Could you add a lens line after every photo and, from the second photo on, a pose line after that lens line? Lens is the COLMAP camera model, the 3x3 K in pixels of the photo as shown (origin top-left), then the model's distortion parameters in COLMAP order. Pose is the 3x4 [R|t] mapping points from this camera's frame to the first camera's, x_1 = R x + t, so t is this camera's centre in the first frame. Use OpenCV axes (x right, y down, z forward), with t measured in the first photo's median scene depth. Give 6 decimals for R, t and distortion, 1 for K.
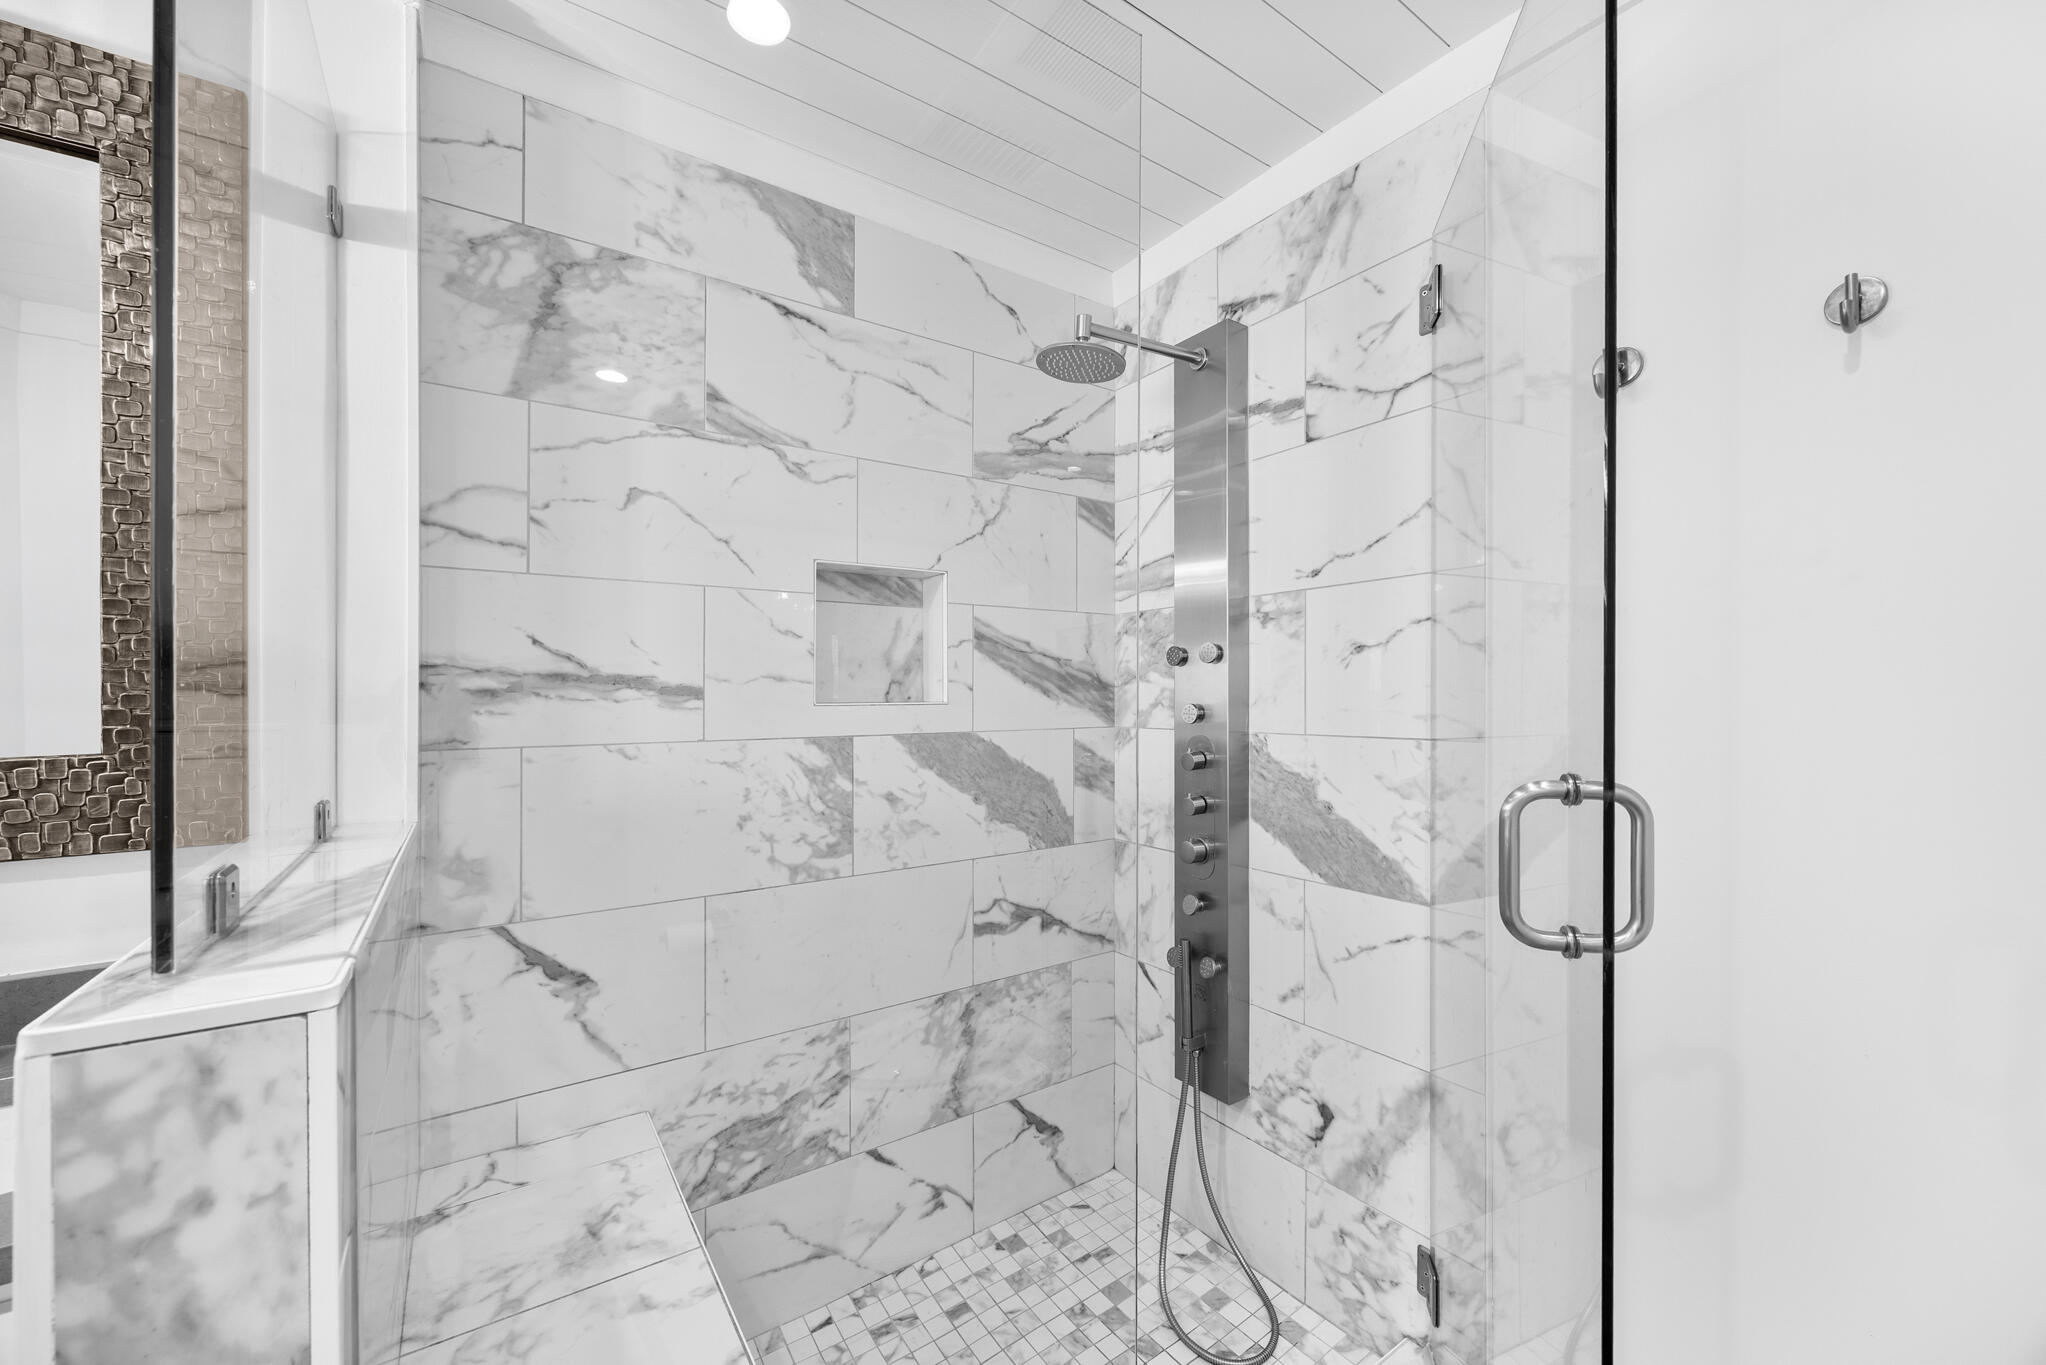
lens RADIAL K [[809.0, 0, 1009.9], [0, 809.0, 708.1], [0, 0, 1]] dist [-0.001501, -0.000189]
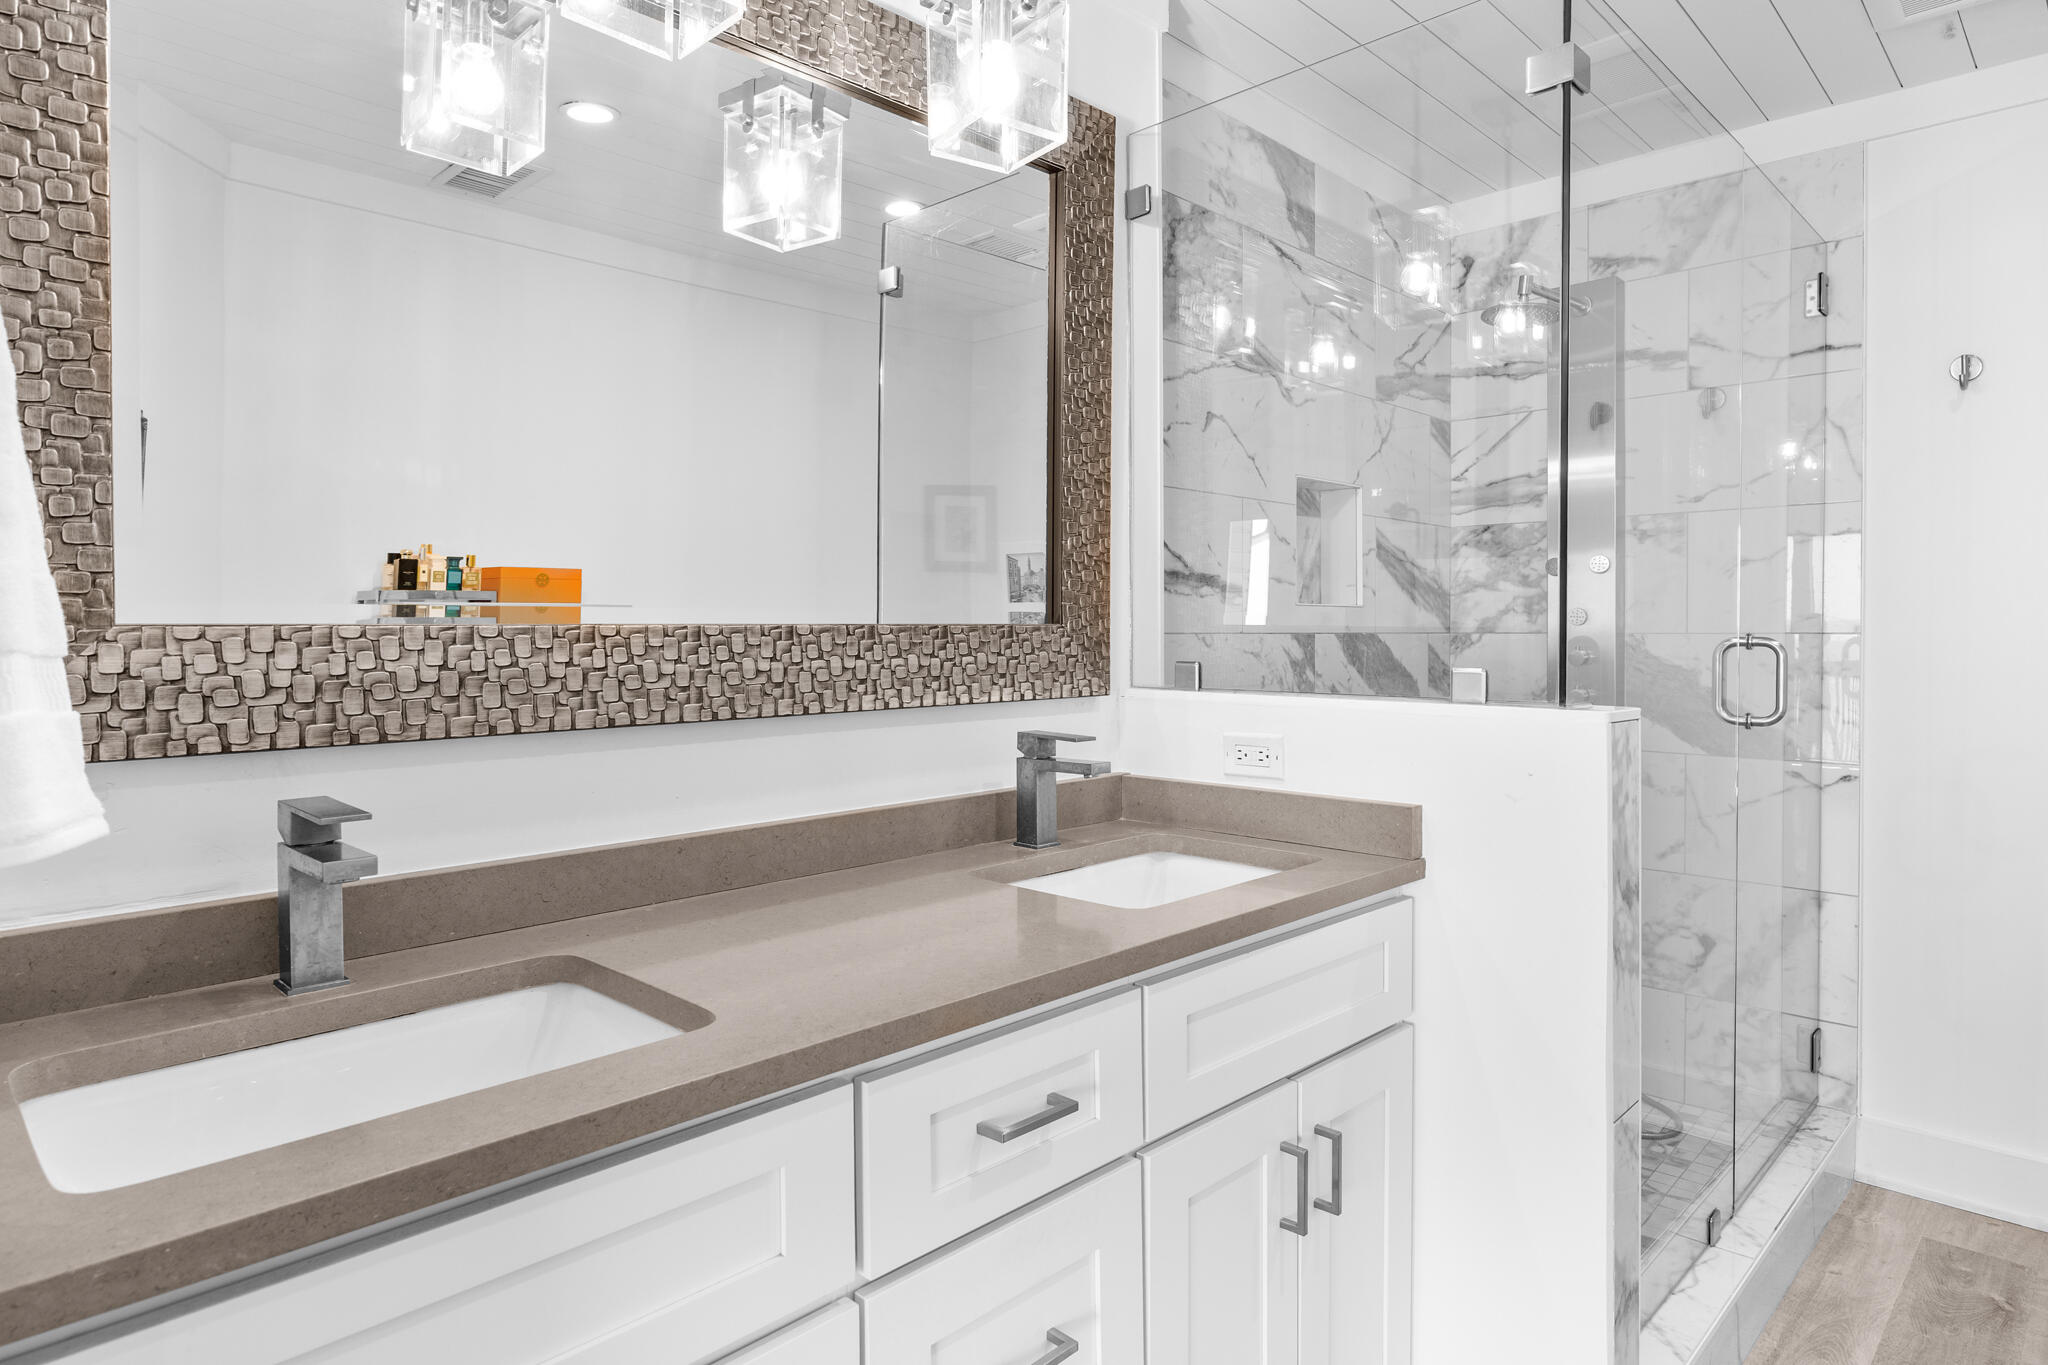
lens RADIAL K [[1146.3, 0, 1020.7], [0, 1146.3, 658.2], [0, 0, 1]] dist [0.022847, -0.037055]
pose [[0.985419, 0.003179, 0.170114, -0.885952], [-0.004794, 0.999947, 0.009084, 0.058181], [-0.170076, -0.009768, 0.985382, -0.507456]]
